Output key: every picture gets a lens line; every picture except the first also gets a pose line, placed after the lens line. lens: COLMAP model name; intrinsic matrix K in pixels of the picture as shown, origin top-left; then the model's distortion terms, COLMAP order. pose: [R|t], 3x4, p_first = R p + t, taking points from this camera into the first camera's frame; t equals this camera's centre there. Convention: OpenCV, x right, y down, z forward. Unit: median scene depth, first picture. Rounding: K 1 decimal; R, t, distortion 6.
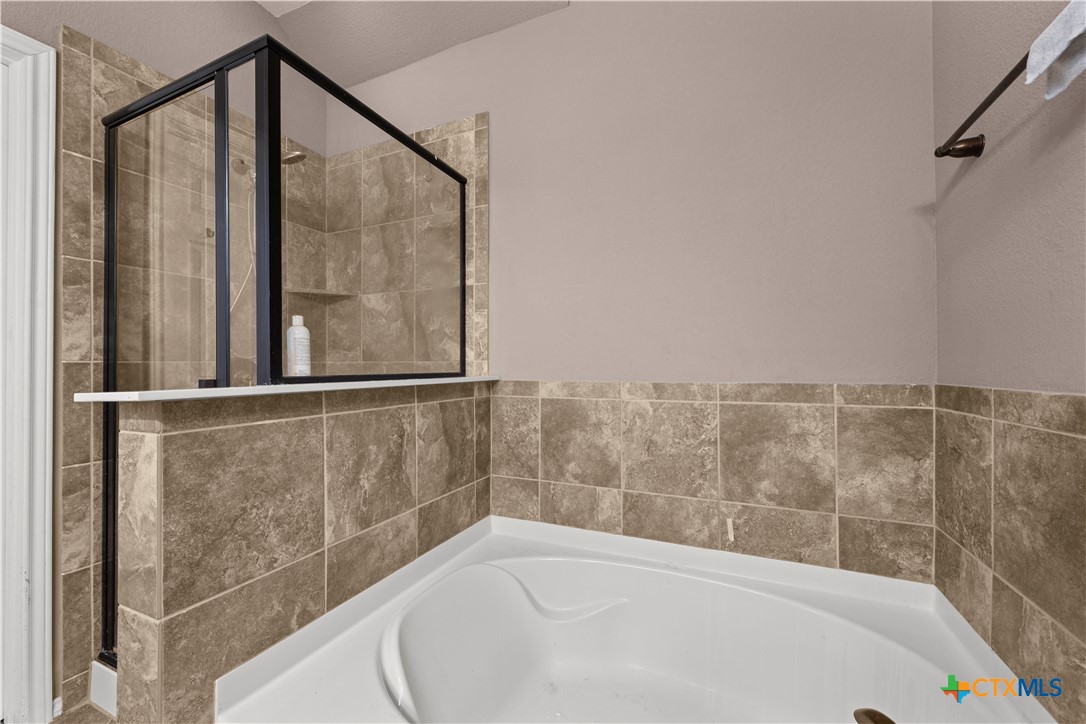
lens RADIAL K [[428.5, 0, 550.2], [0, 428.5, 366.9], [0, 0, 1]] dist [0.000909, -0.000133]
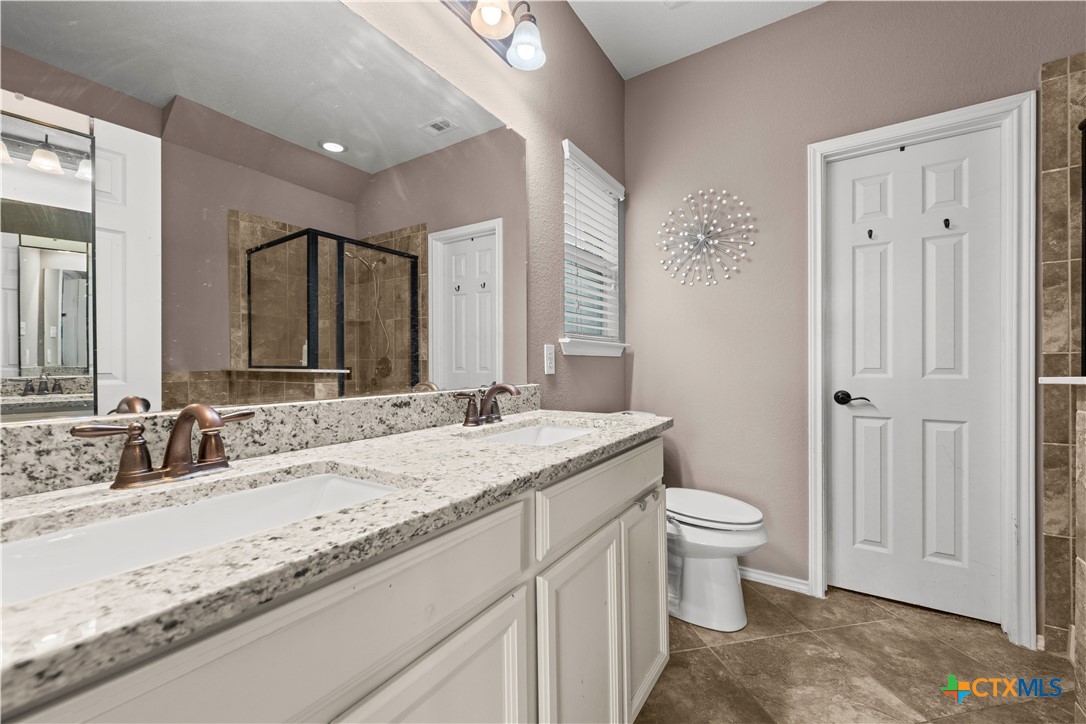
lens RADIAL K [[439.6, 0, 543.0], [0, 439.6, 362.0], [0, 0, 1]] dist [-0.000250, -0.000127]
pose [[-0.153700, -0.000142, -0.988117, 0.254653], [0.007010, 0.999975, -0.001234, 0.003733], [0.988093, -0.007116, -0.153696, -0.163061]]
